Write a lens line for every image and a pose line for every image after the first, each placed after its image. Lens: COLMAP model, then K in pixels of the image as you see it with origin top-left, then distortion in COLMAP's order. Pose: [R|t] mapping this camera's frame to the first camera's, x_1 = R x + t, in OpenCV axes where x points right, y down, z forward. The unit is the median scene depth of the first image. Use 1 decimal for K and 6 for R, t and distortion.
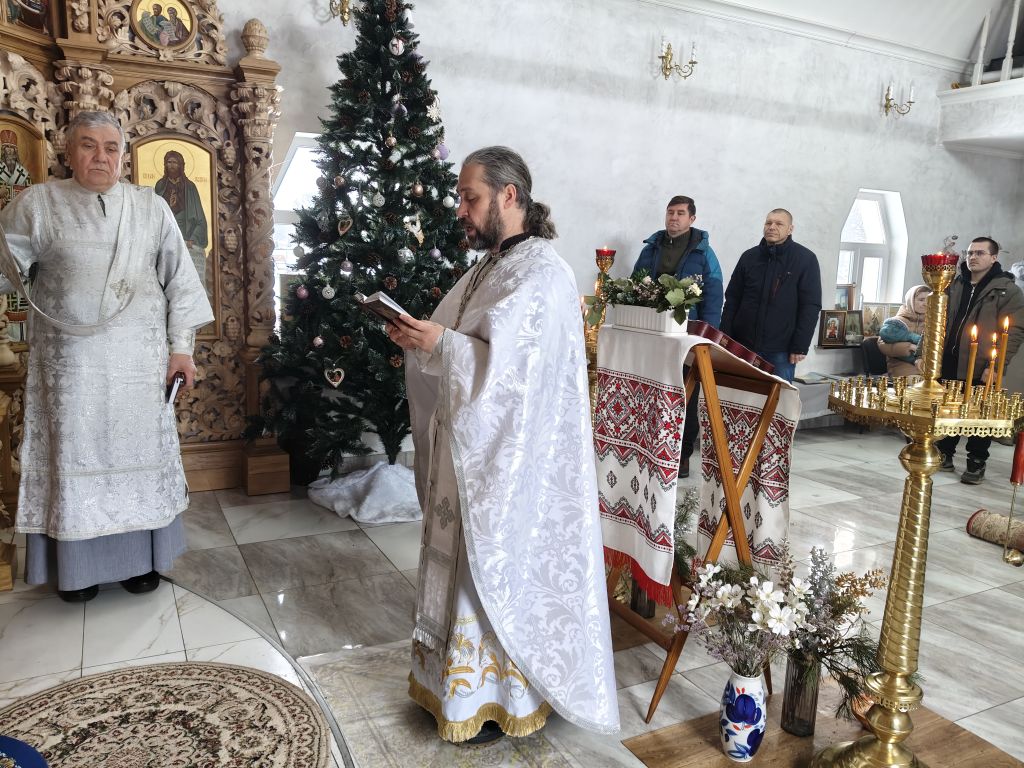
lens RADIAL K [[800.6, 0, 512.0], [0, 800.6, 384.0], [0, 0, 1]] dist [0.005127, -0.041880]
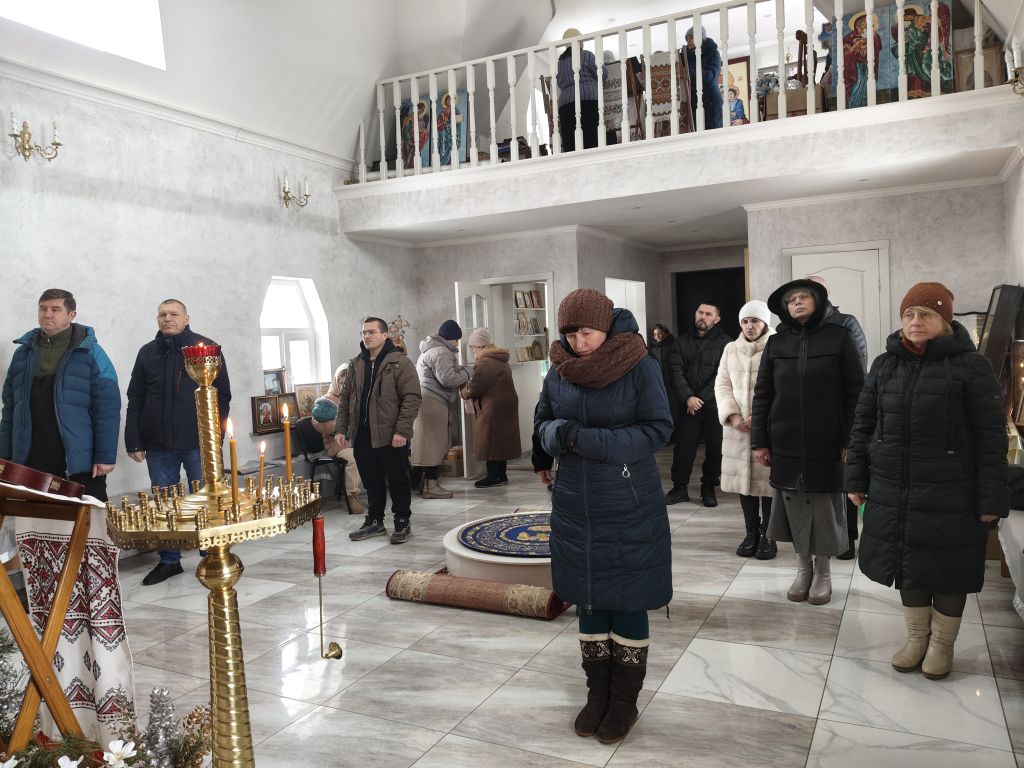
lens RADIAL K [[800.6, 0, 512.0], [0, 800.6, 384.0], [0, 0, 1]] dist [0.005127, -0.041880]
pose [[0.799991, -0.099693, 0.591673, 0.104588], [0.162647, 0.985210, -0.053912, -0.004196], [-0.577547, 0.139363, 0.804374, 0.024948]]
